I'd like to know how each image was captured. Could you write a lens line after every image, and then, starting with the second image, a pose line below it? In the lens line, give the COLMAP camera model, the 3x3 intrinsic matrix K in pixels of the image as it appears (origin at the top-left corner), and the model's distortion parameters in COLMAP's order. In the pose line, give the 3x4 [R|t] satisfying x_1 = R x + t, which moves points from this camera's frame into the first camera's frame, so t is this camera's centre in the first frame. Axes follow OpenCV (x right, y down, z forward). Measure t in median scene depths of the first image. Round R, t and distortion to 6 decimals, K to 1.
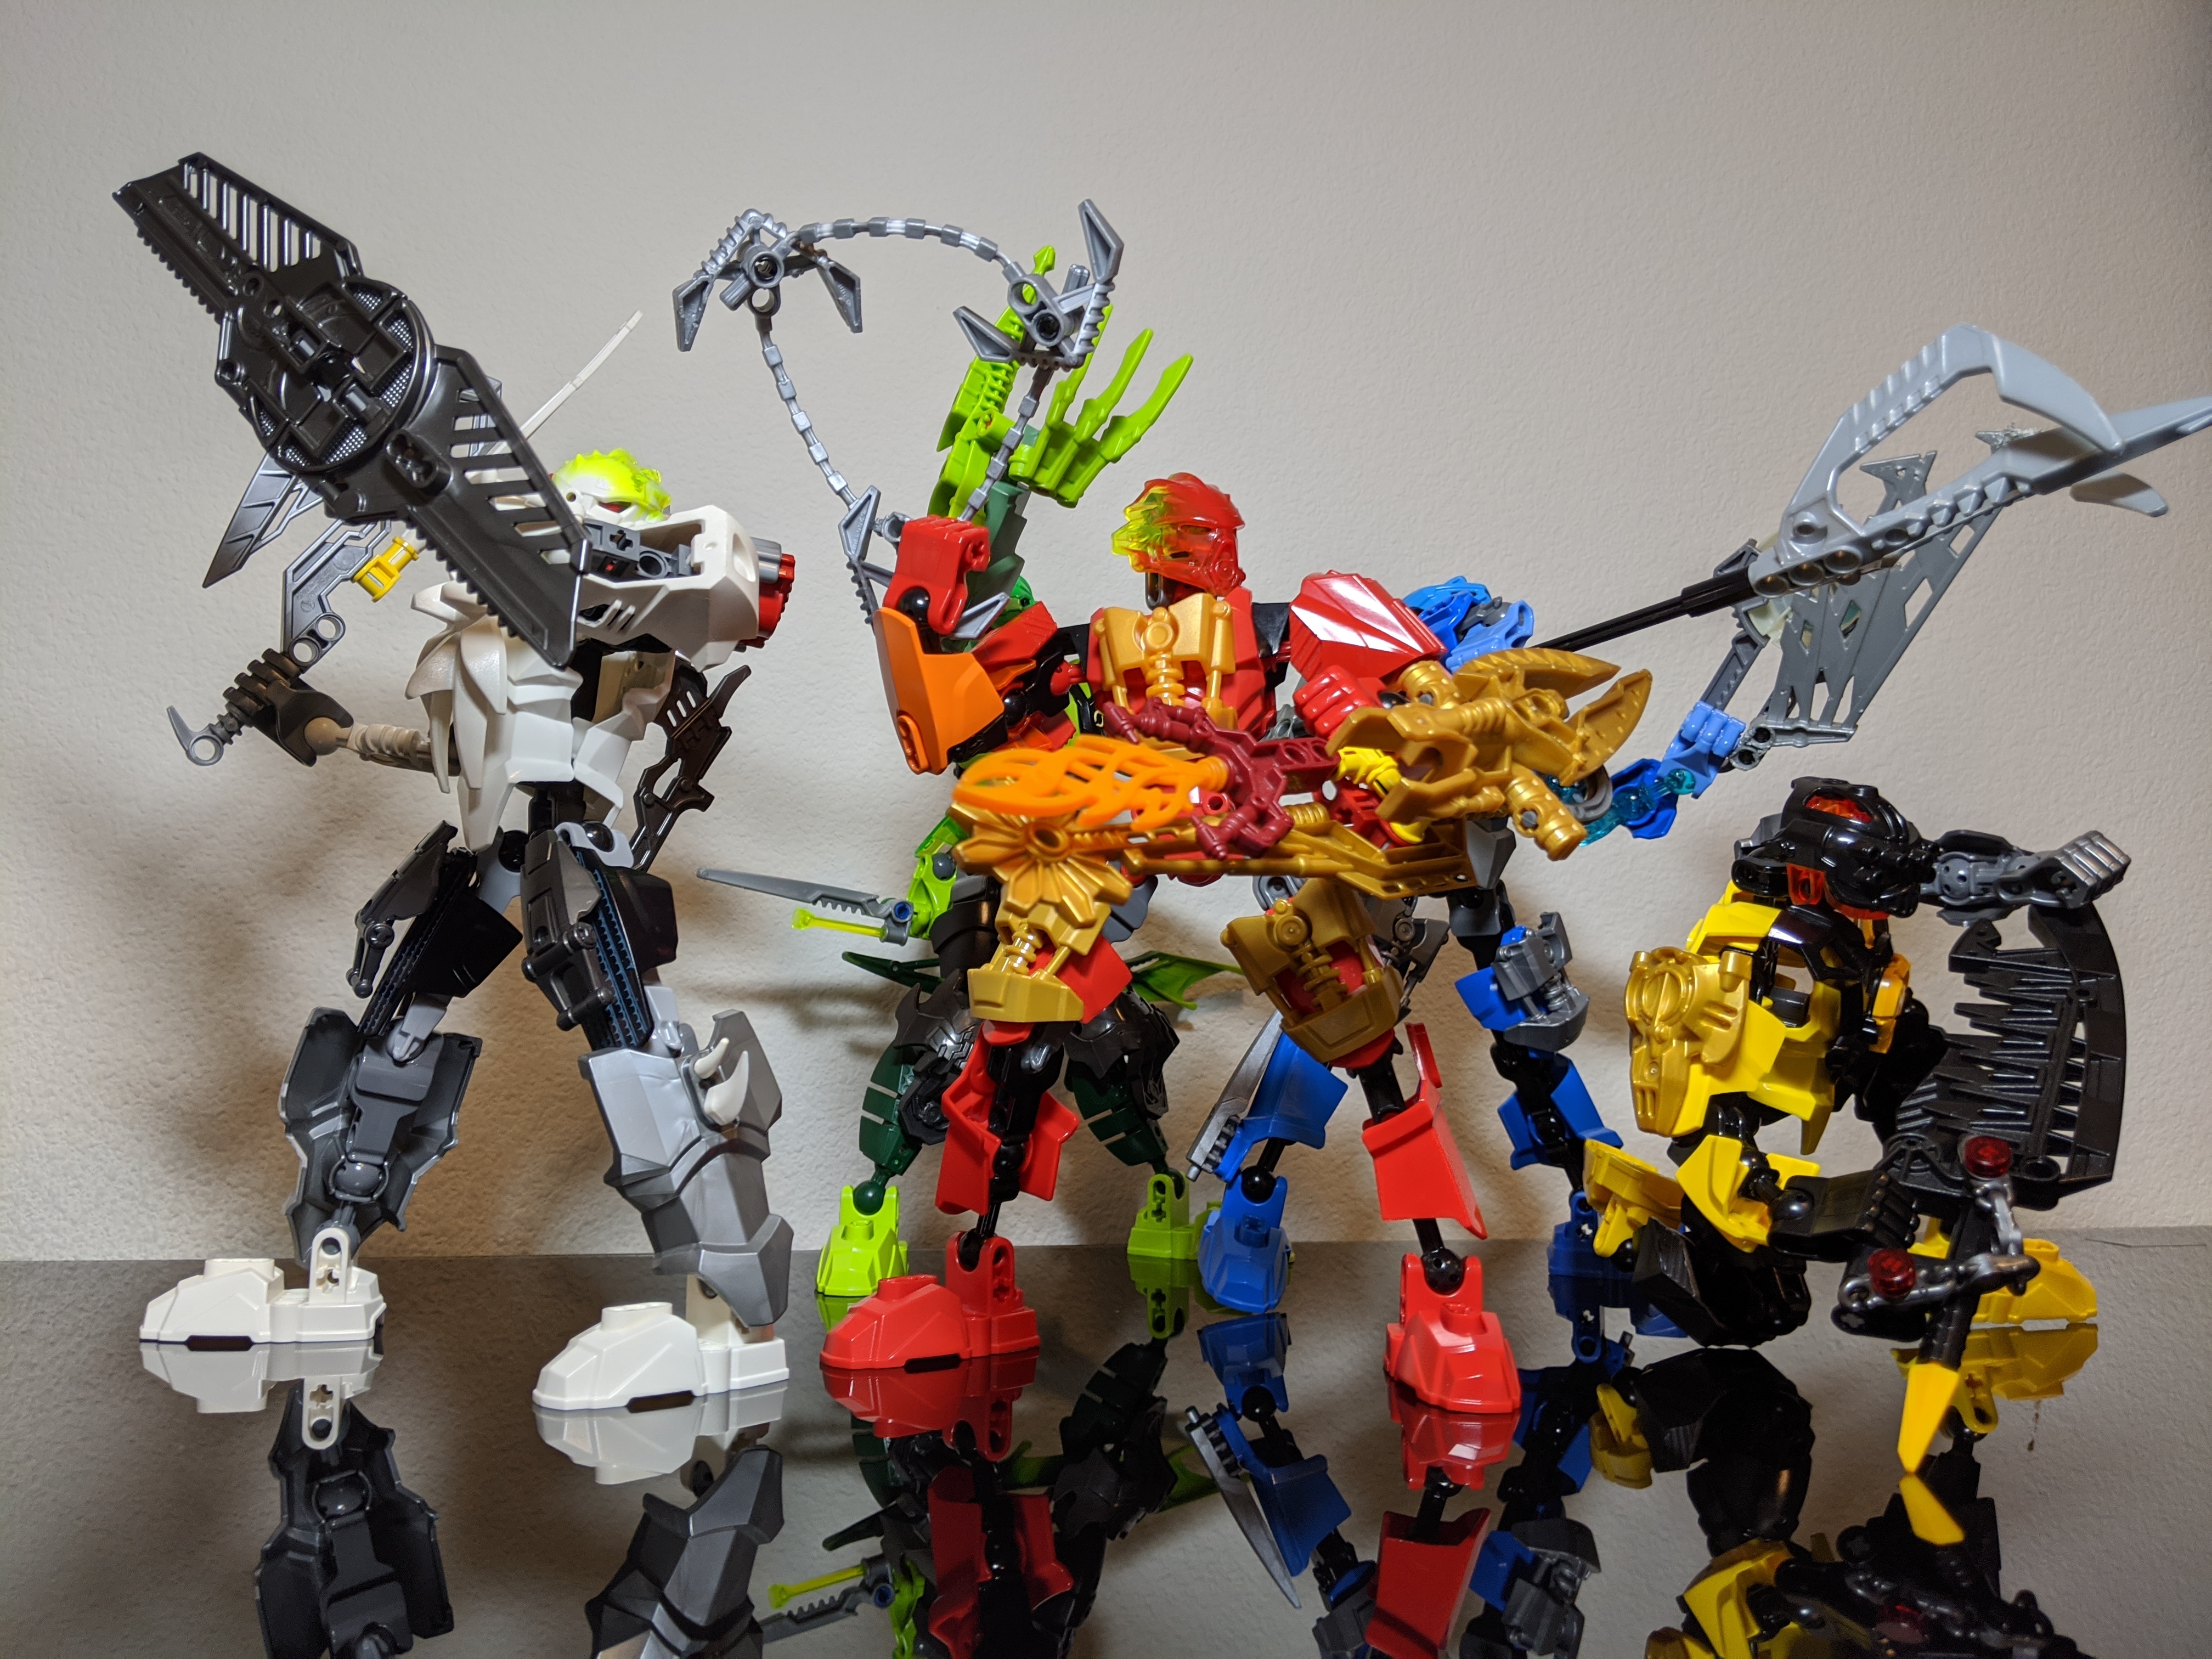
lens RADIAL K [[1721.8, 0, 1112.5], [0, 1721.8, 829.9], [0, 0, 1]] dist [0.072322, -0.125637]
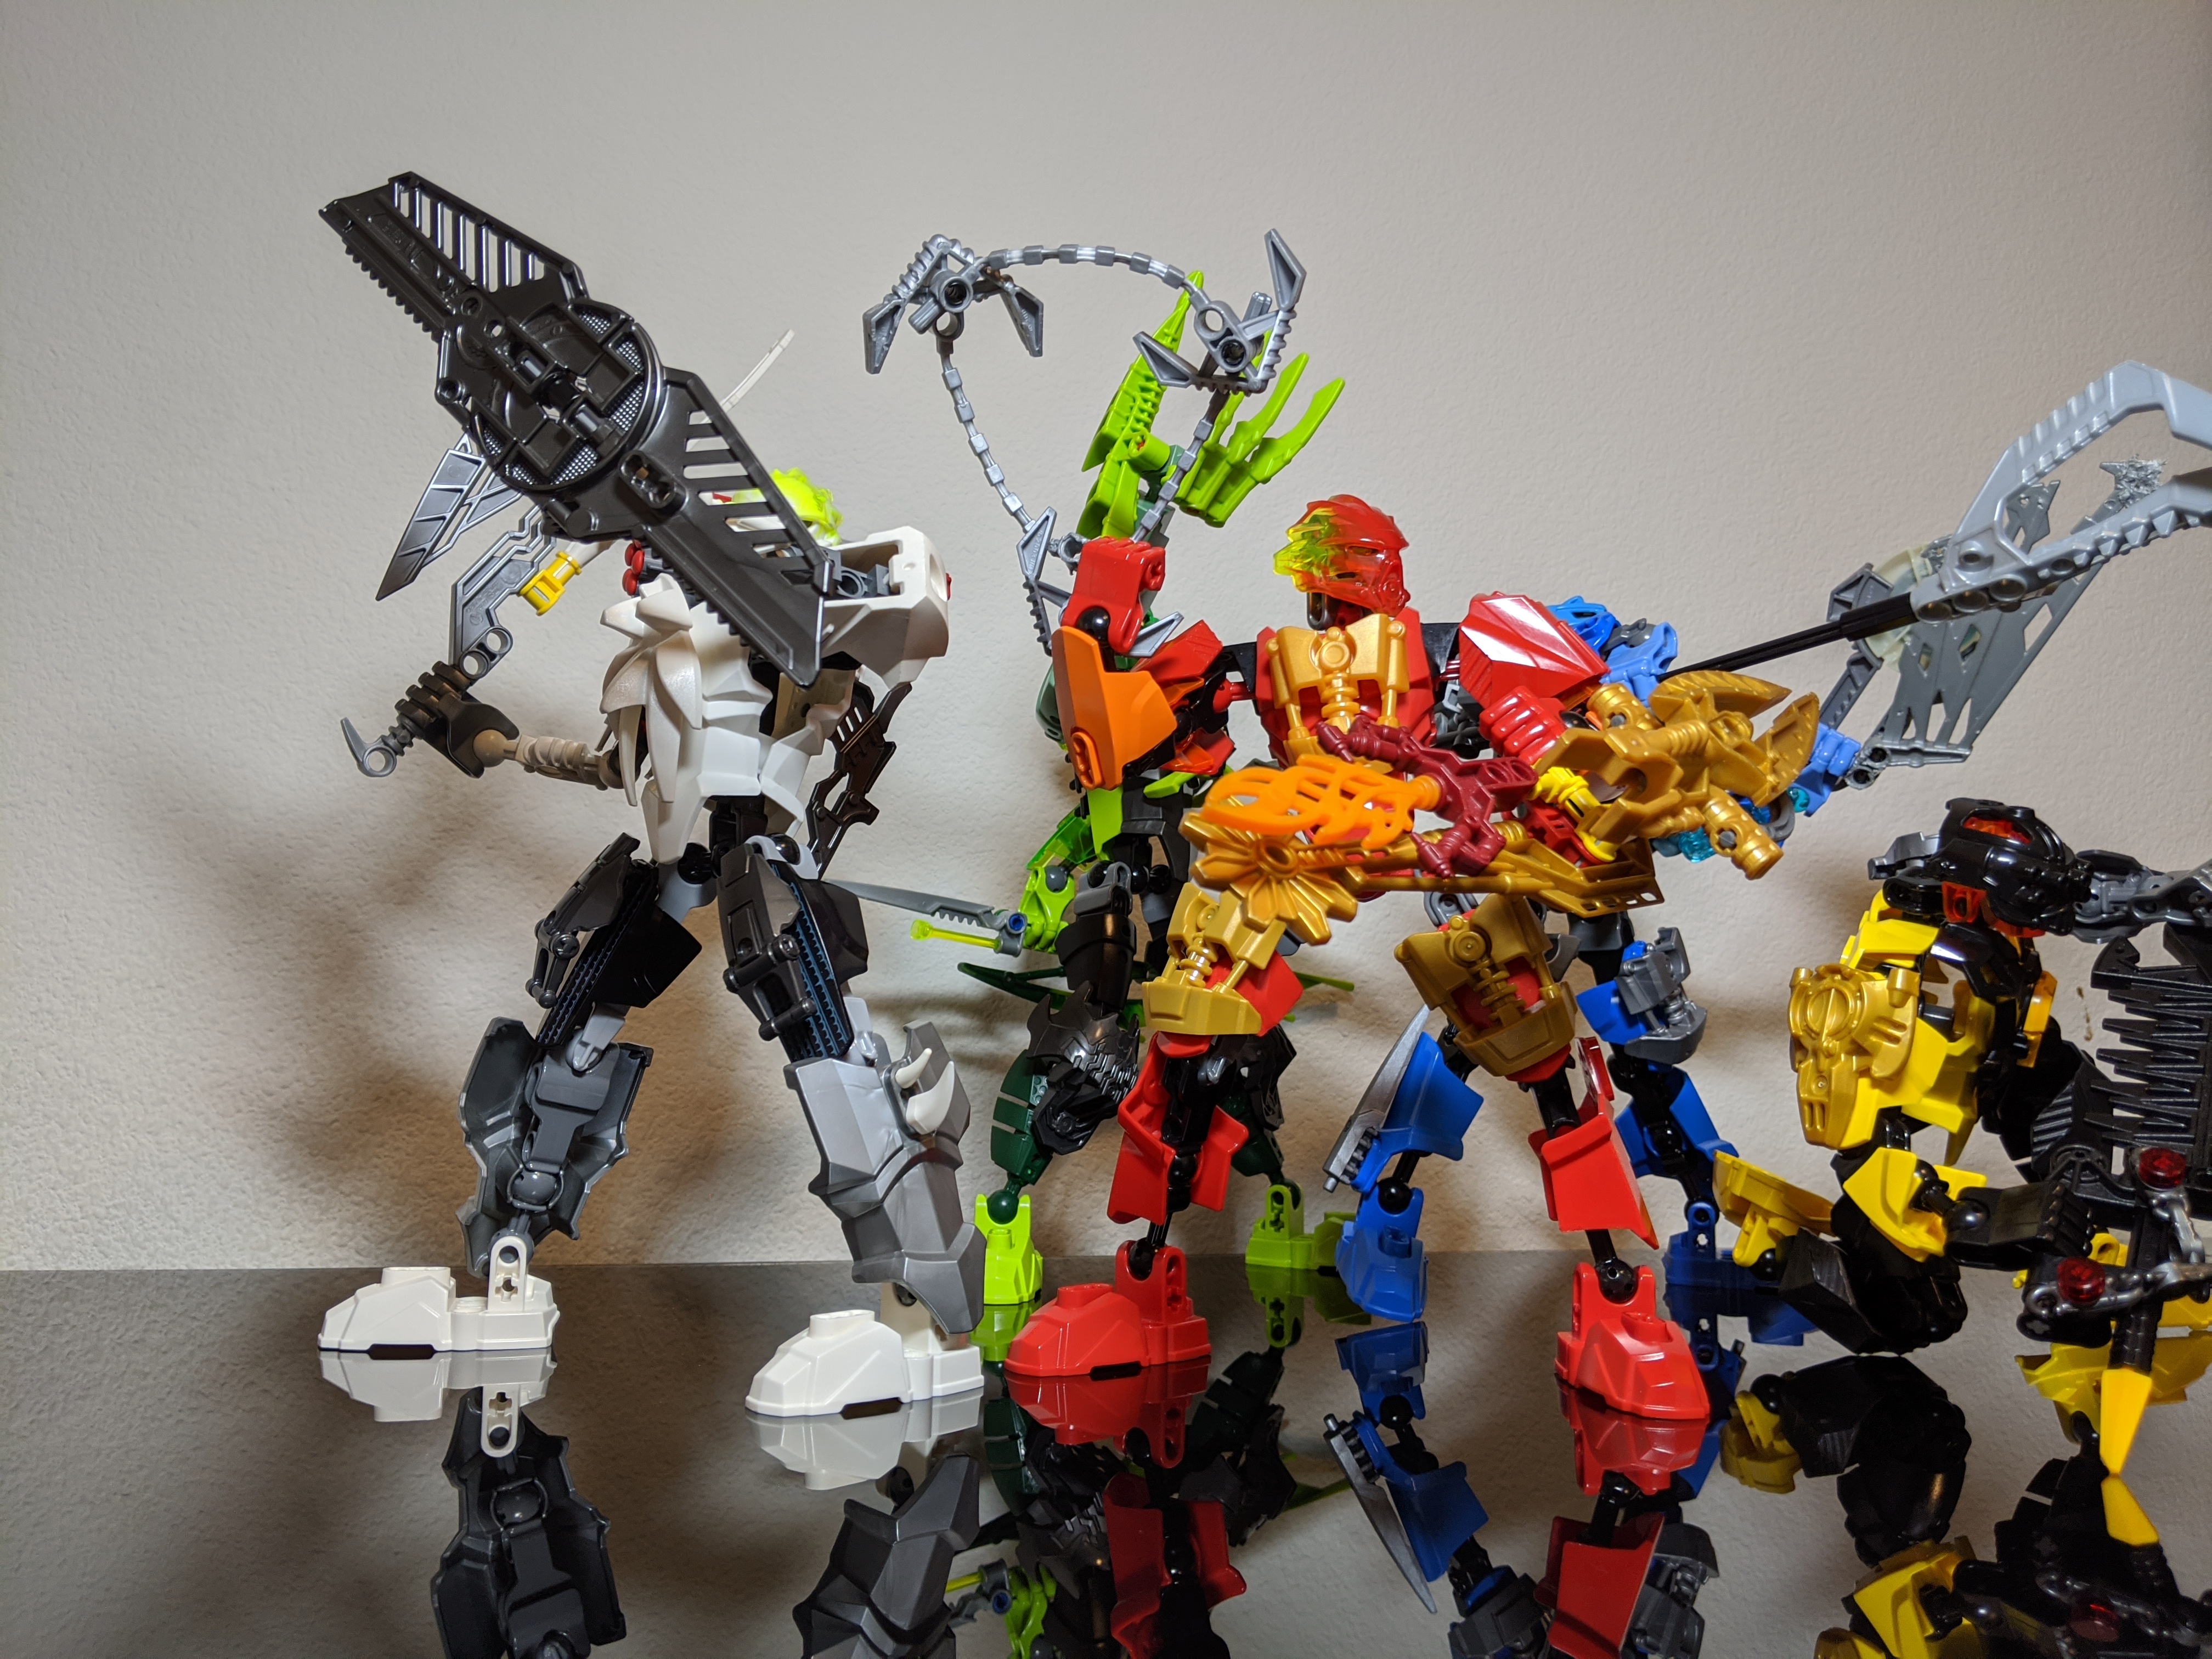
lens RADIAL K [[1720.6, 0, 1140.7], [0, 1720.6, 826.7], [0, 0, 1]] dist [0.067894, -0.126014]
pose [[0.999770, 0.005692, 0.020674, -0.107406], [-0.005541, 0.999958, -0.007363, -0.003334], [-0.020715, 0.007247, 0.999759, -0.015231]]
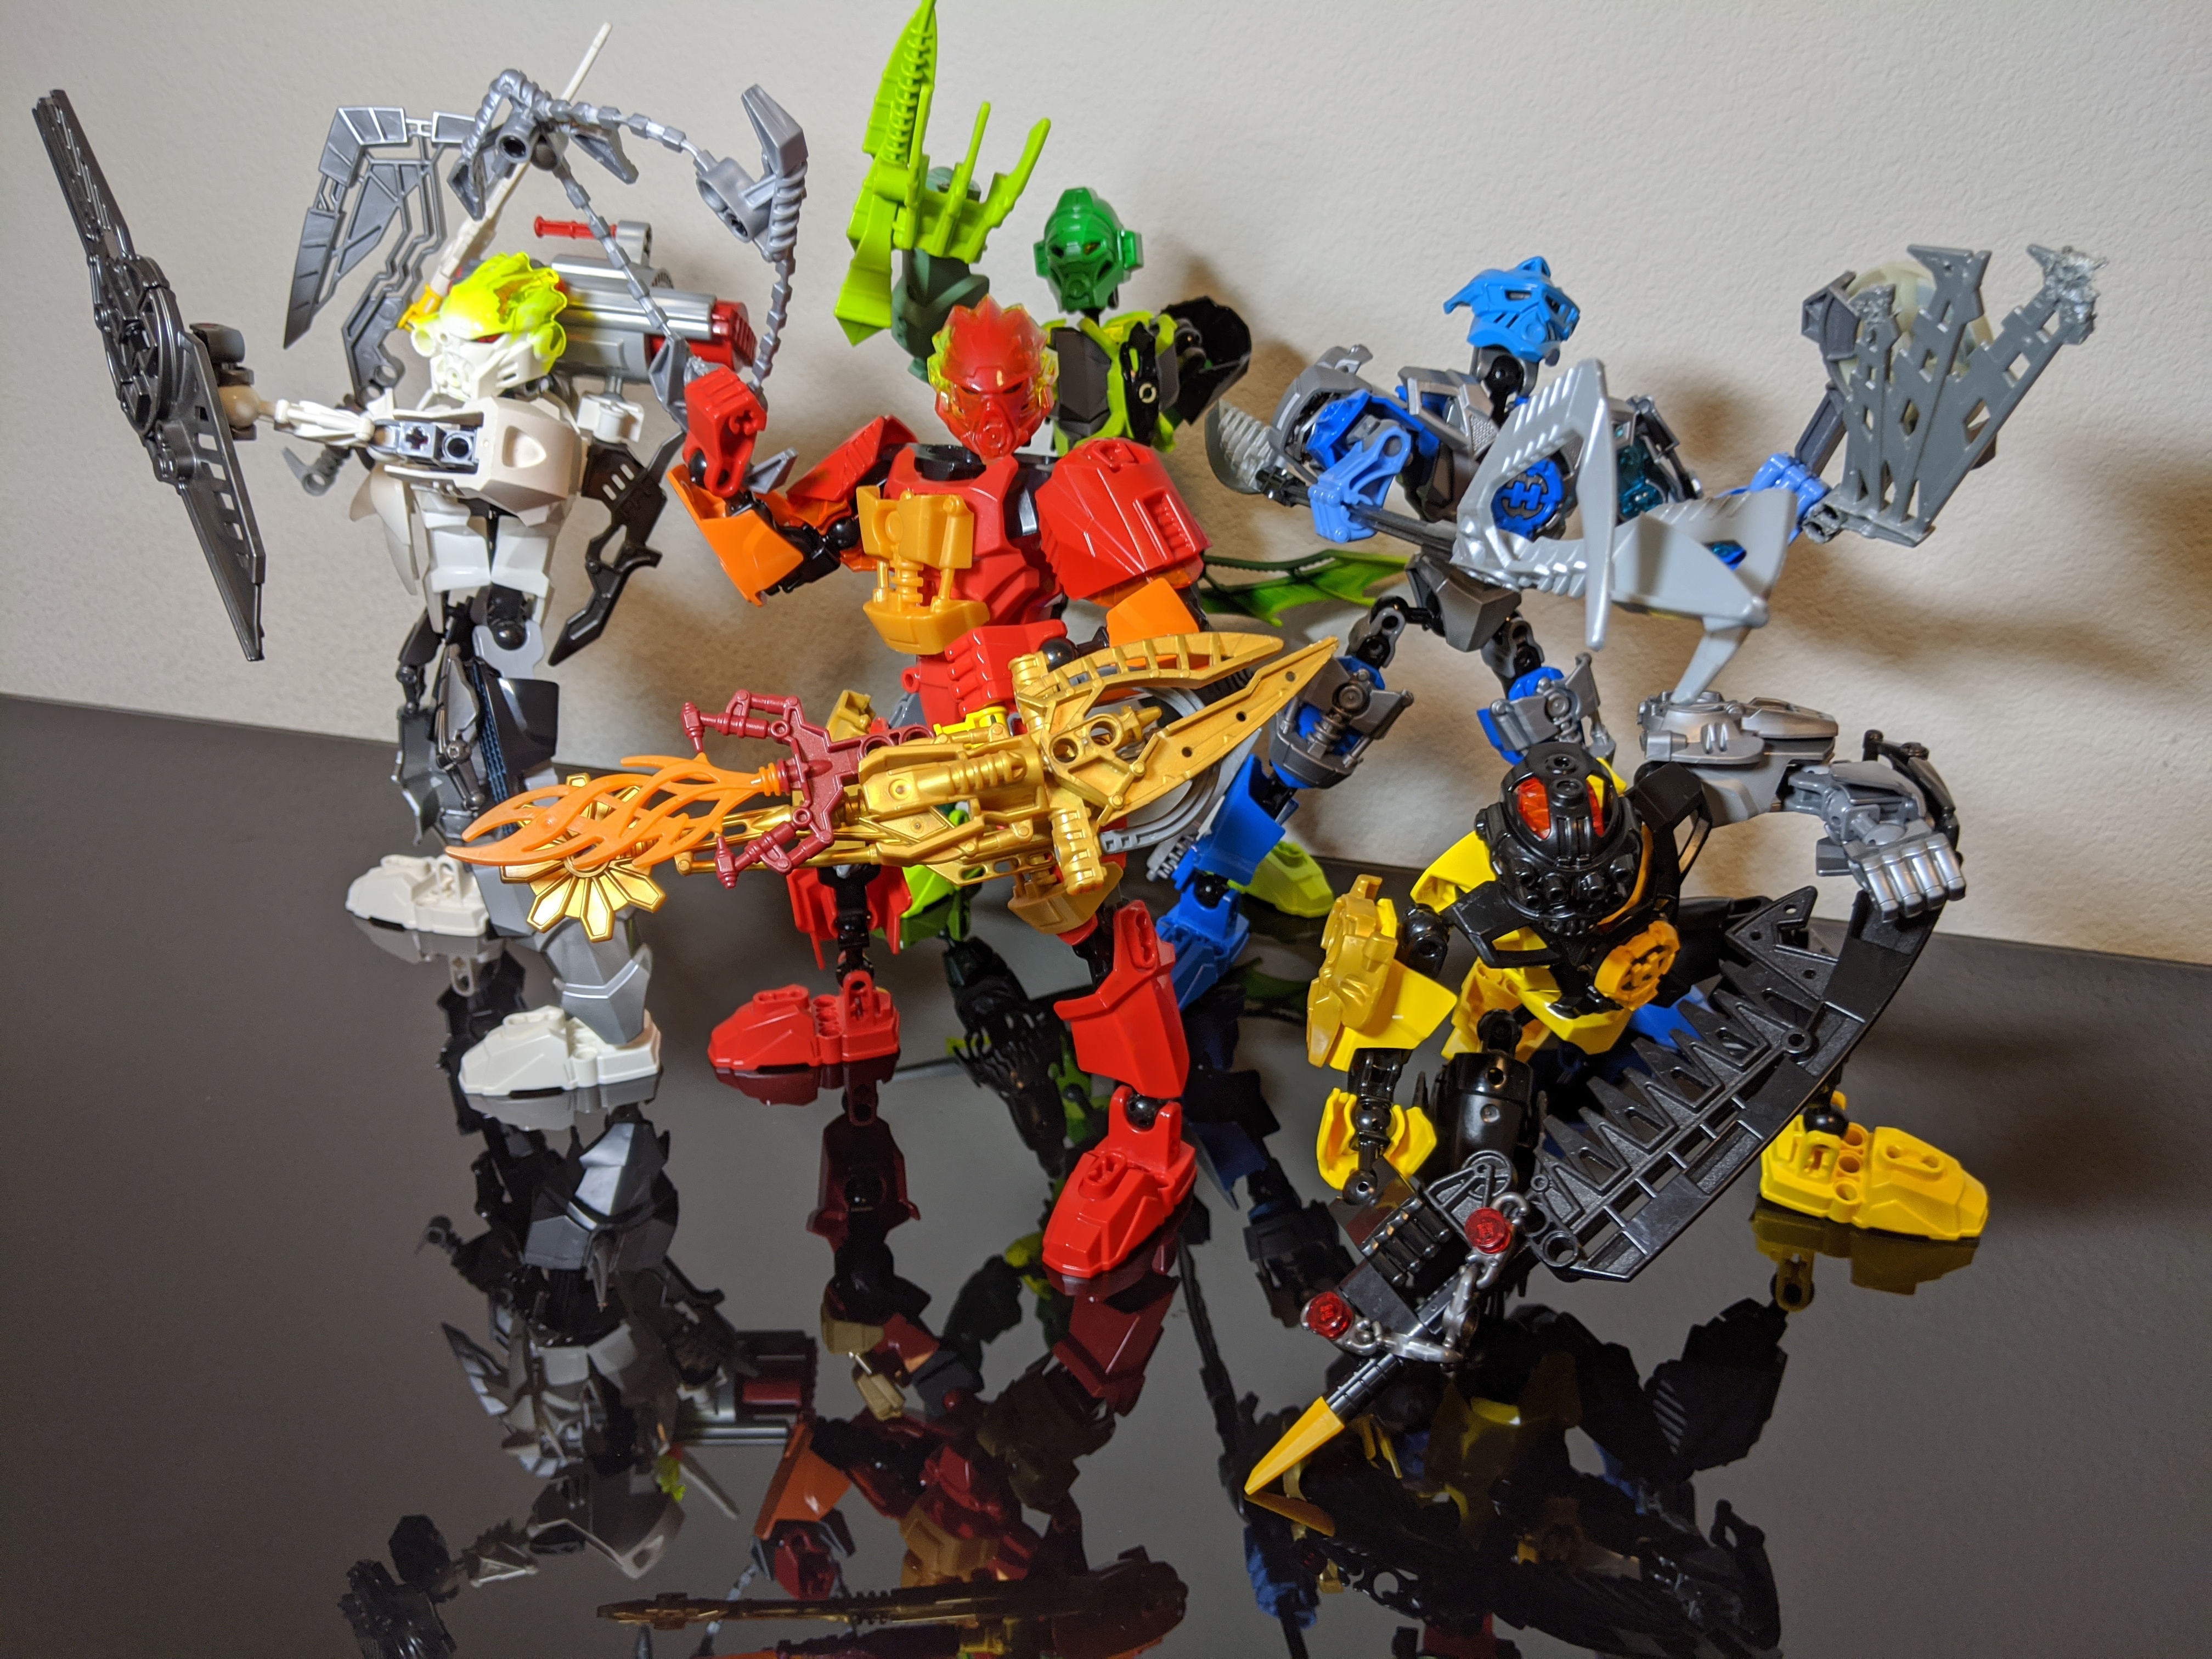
lens RADIAL K [[1721.8, 0, 1112.5], [0, 1721.8, 829.9], [0, 0, 1]] dist [0.072322, -0.125637]
pose [[0.896309, 0.186870, -0.402132, 0.576181], [0.022414, 0.886615, 0.461965, -0.416662], [0.442864, -0.423077, 0.790492, 0.178388]]
